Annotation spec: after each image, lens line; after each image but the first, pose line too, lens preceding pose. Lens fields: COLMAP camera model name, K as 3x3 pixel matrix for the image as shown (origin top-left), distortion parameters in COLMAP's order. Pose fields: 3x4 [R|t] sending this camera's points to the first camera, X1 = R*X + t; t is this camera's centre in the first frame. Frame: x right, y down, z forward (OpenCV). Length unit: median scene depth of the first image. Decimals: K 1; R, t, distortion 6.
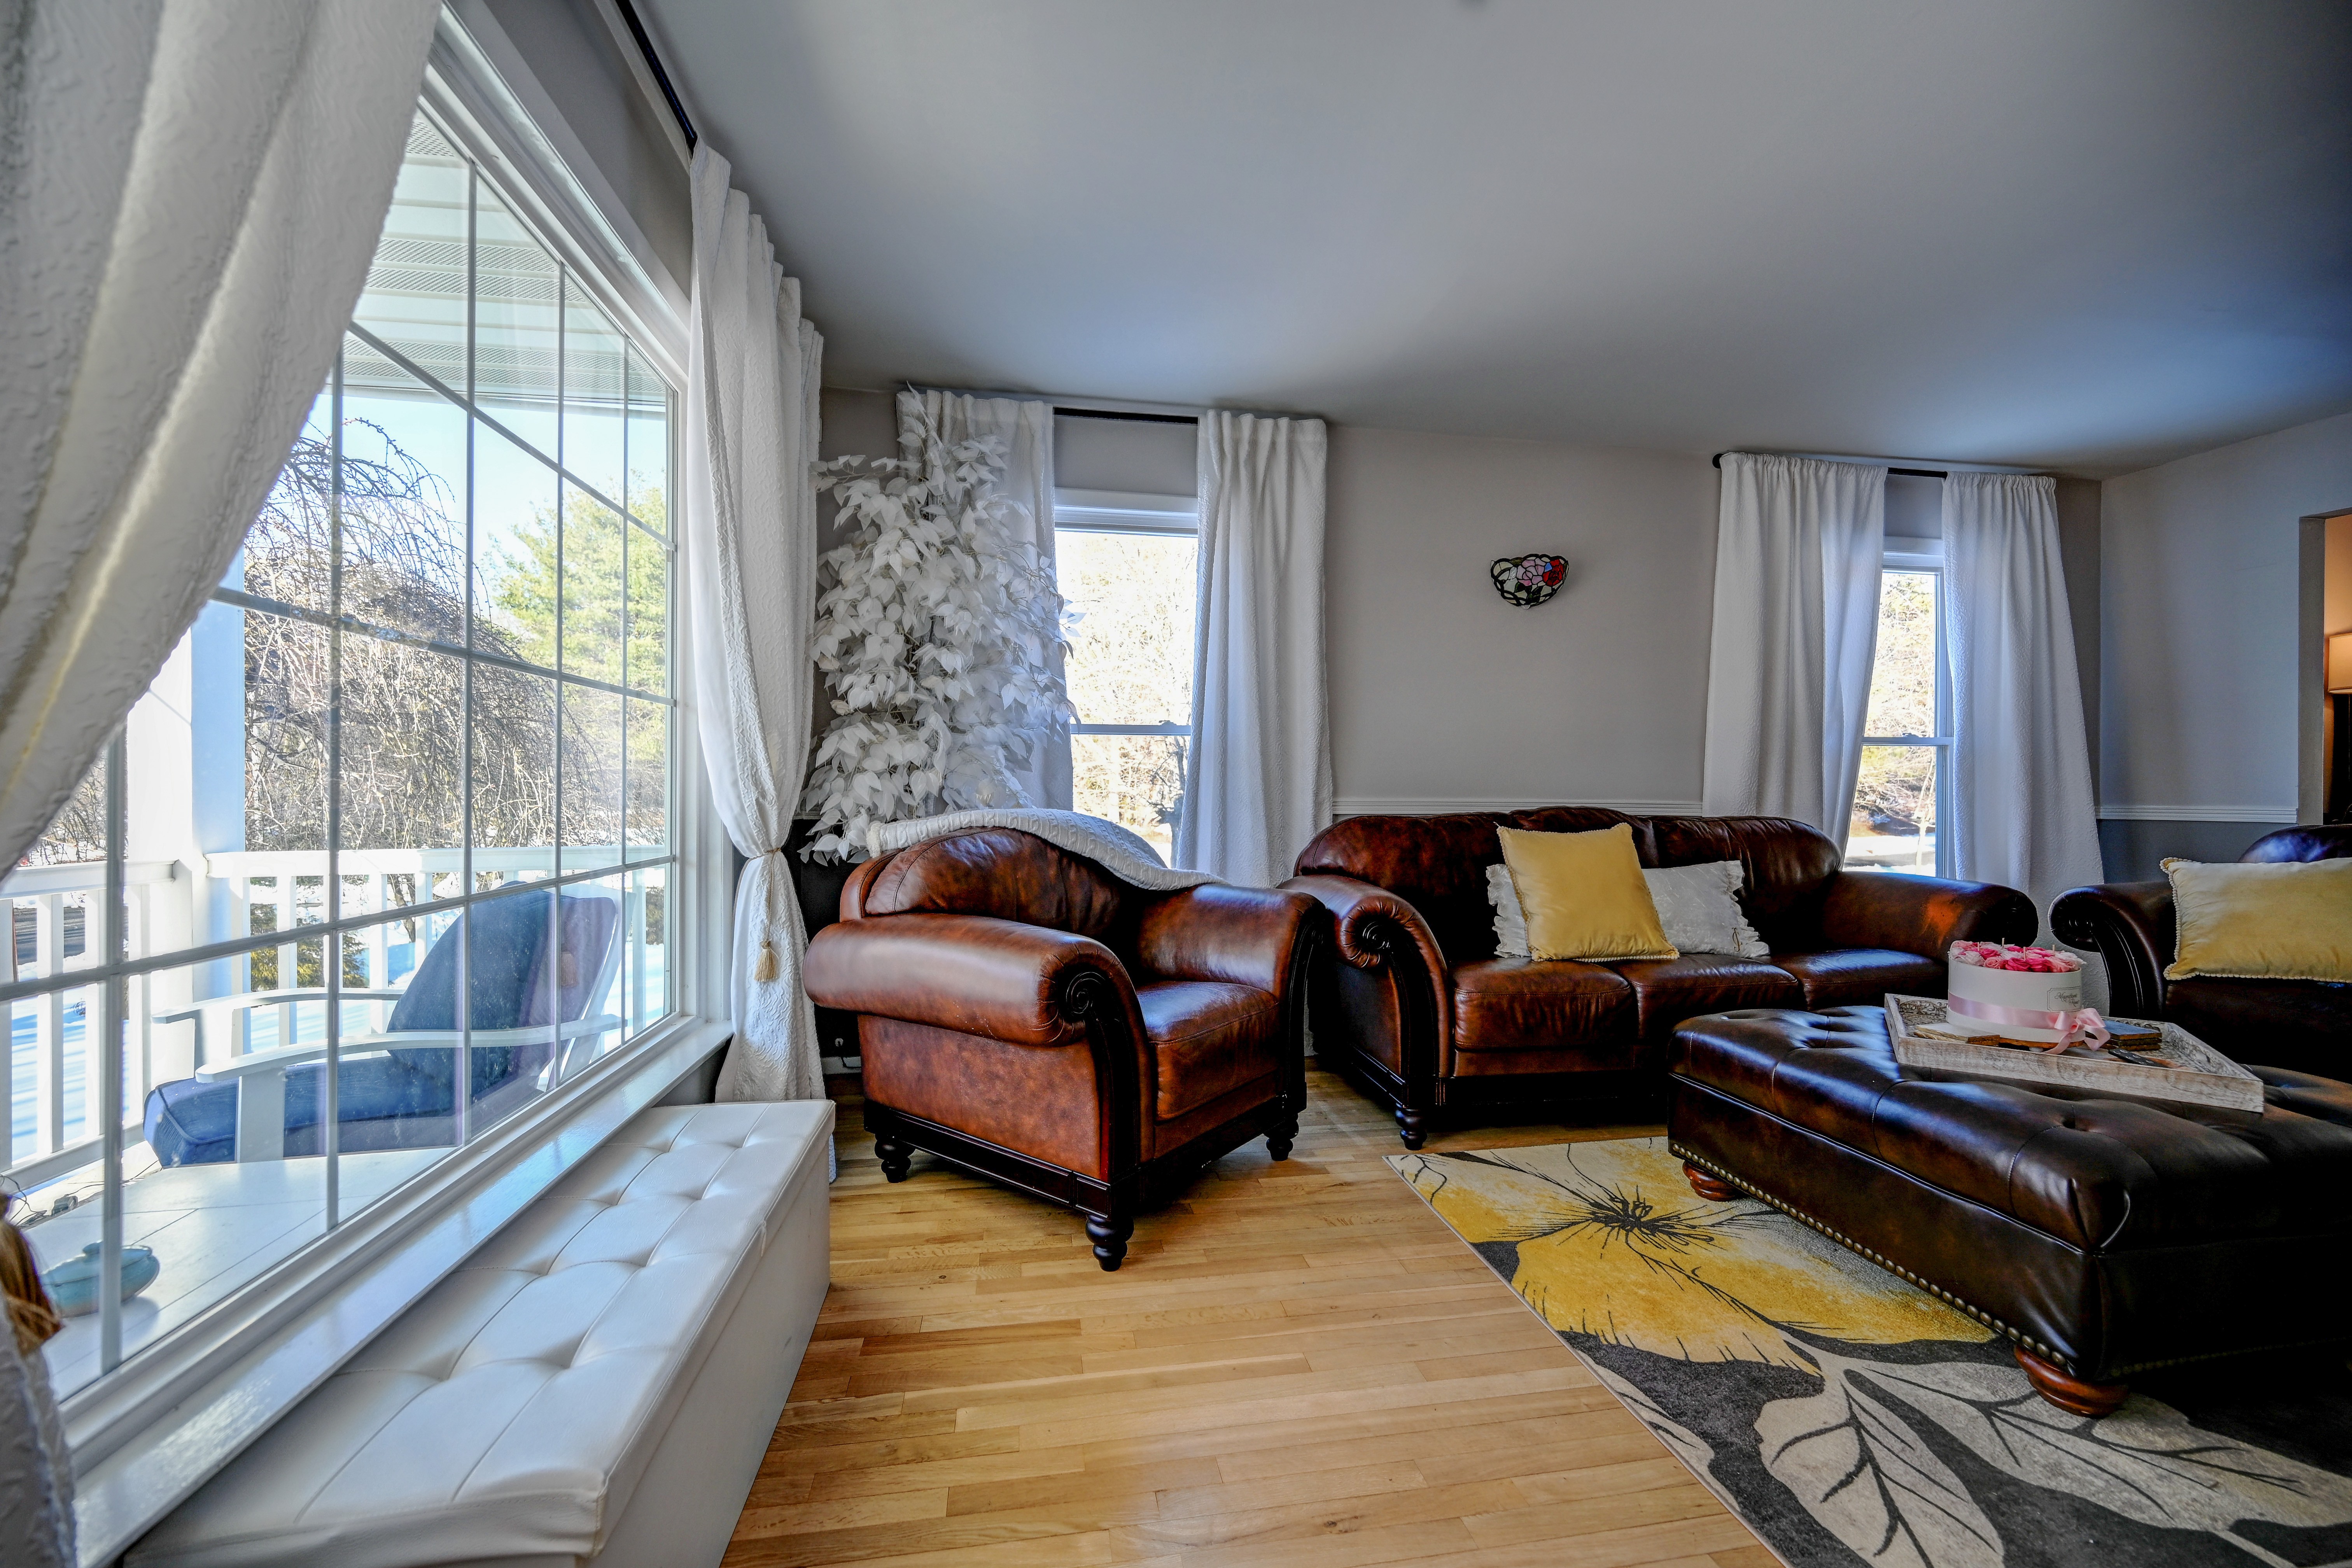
lens RADIAL K [[919.1, 0, 1169.5], [0, 919.1, 791.8], [0, 0, 1]] dist [0.000595, 0.000247]
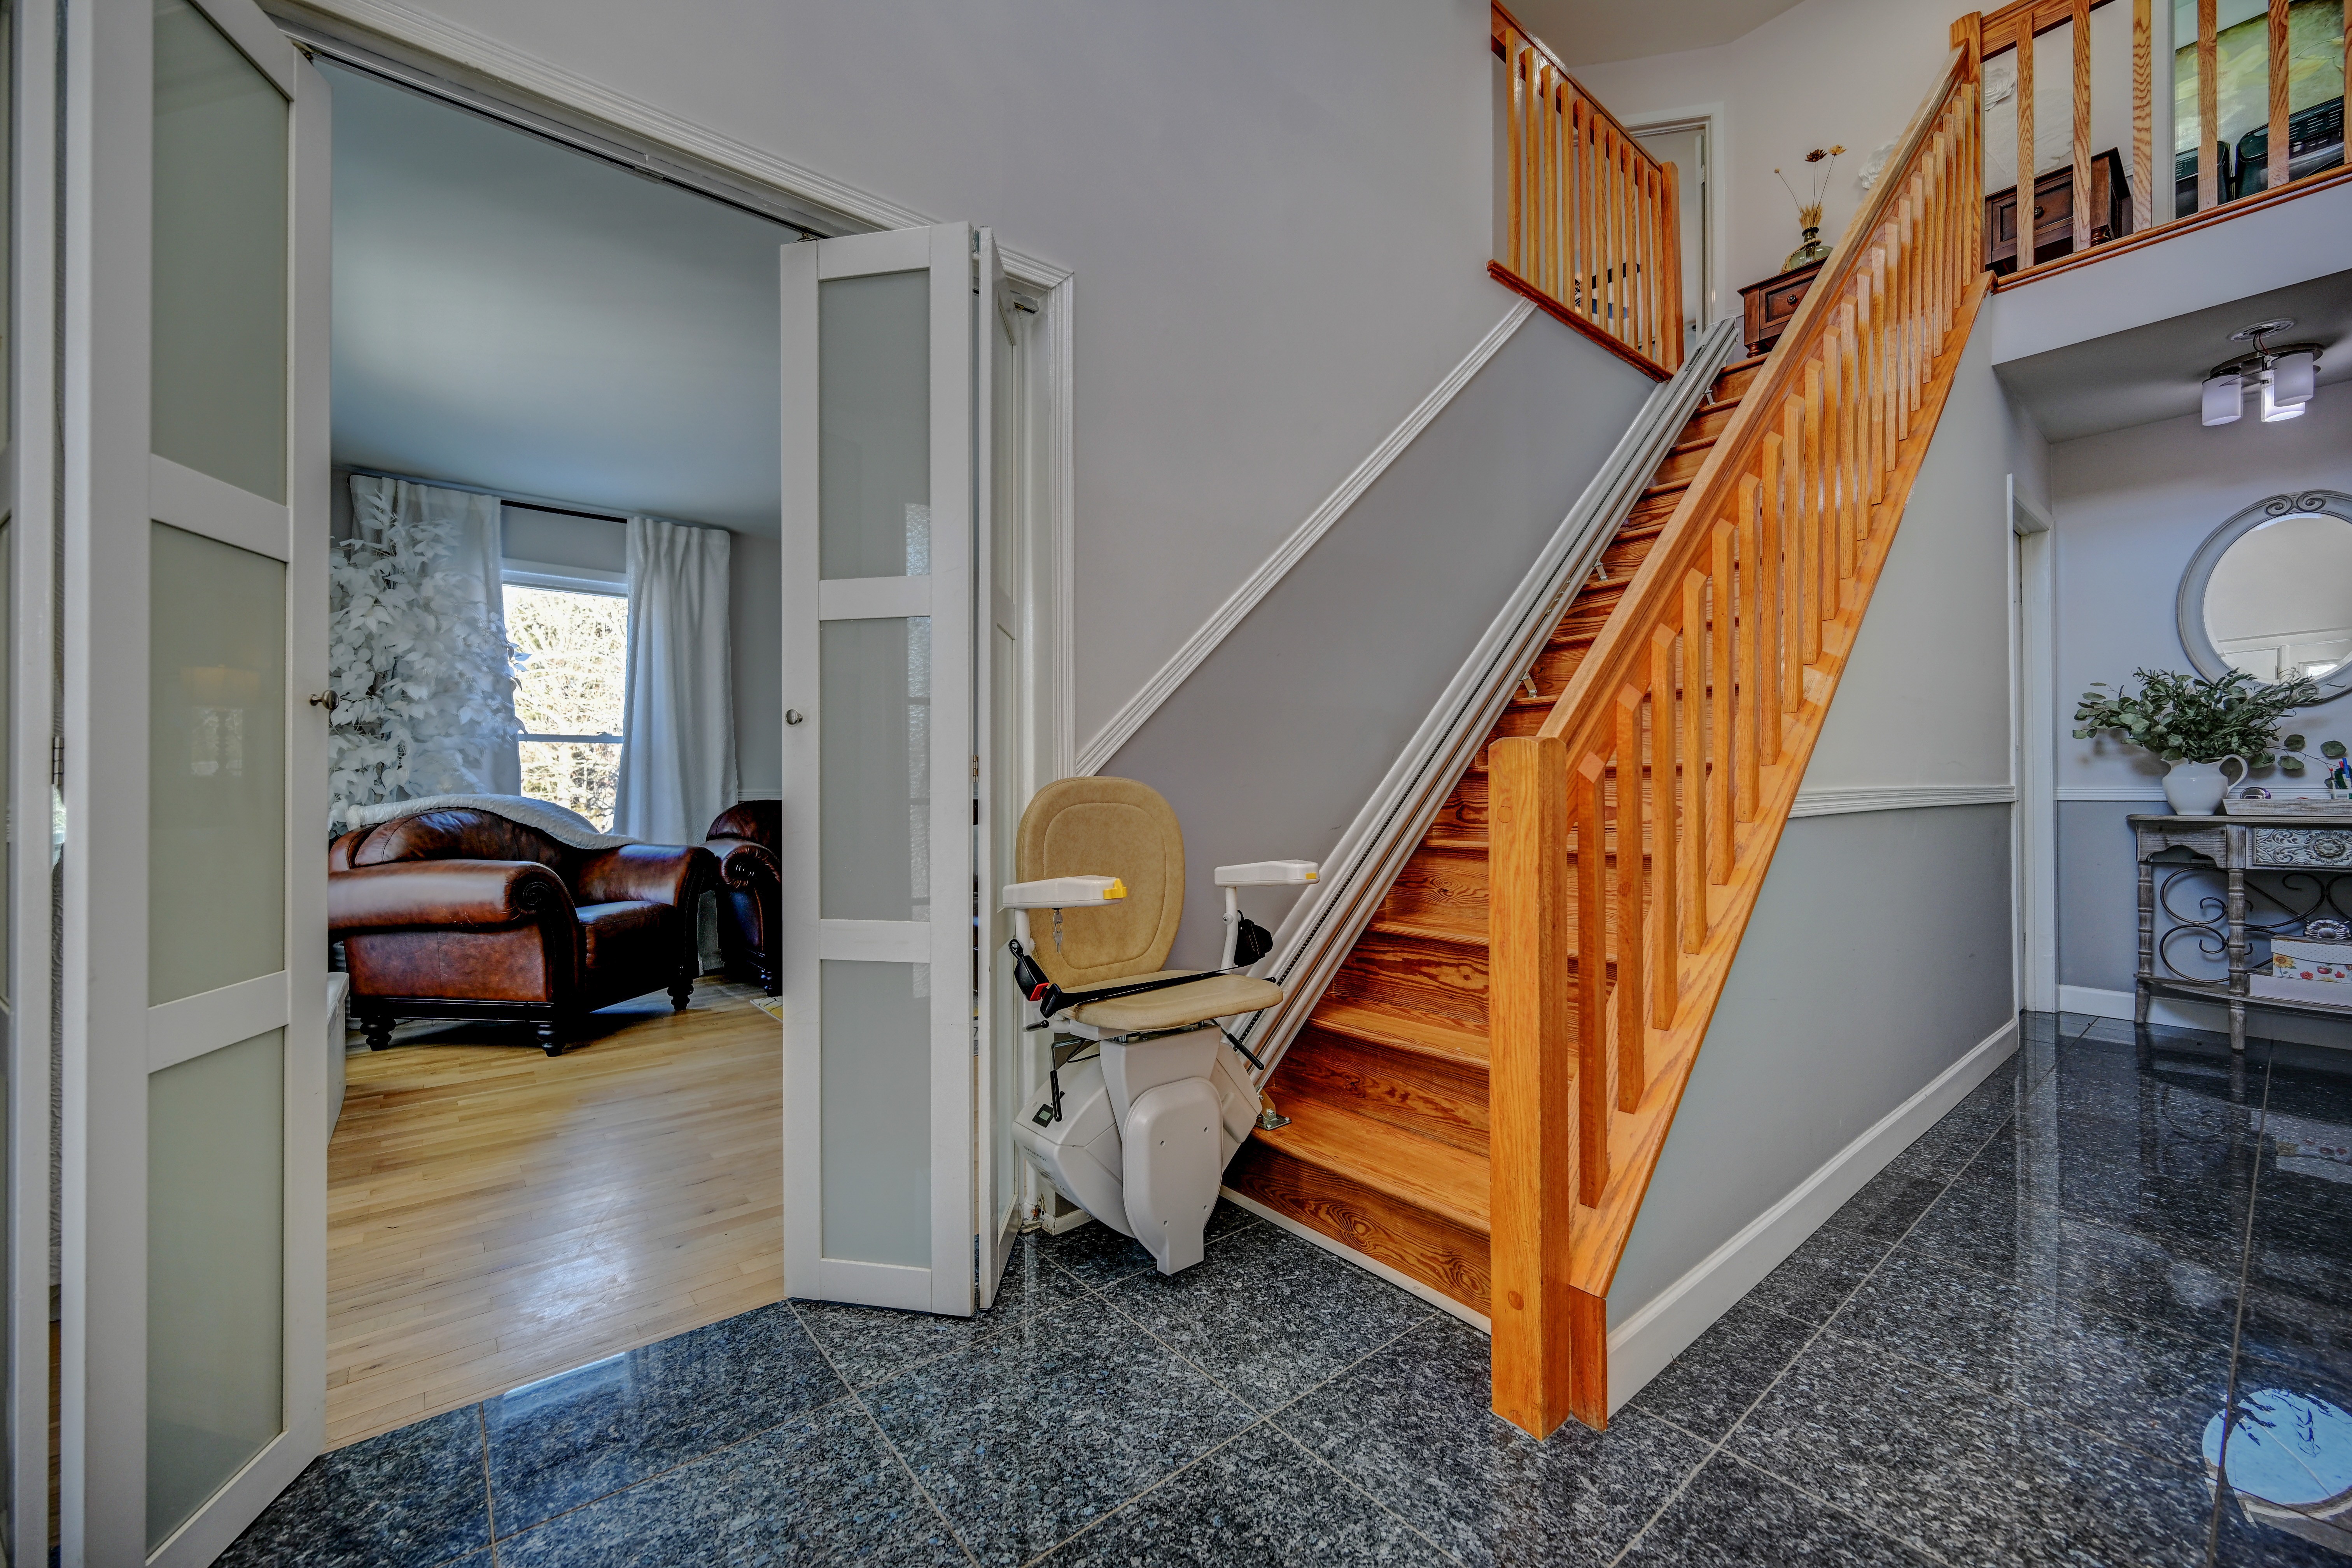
lens RADIAL K [[919.1, 0, 1169.5], [0, 919.1, 791.8], [0, 0, 1]] dist [0.000595, 0.000247]
pose [[0.866938, -0.007568, 0.498358, 0.058382], [0.009286, 0.999956, -0.000969, 0.023258], [-0.498329, 0.005468, 0.866971, -0.785631]]
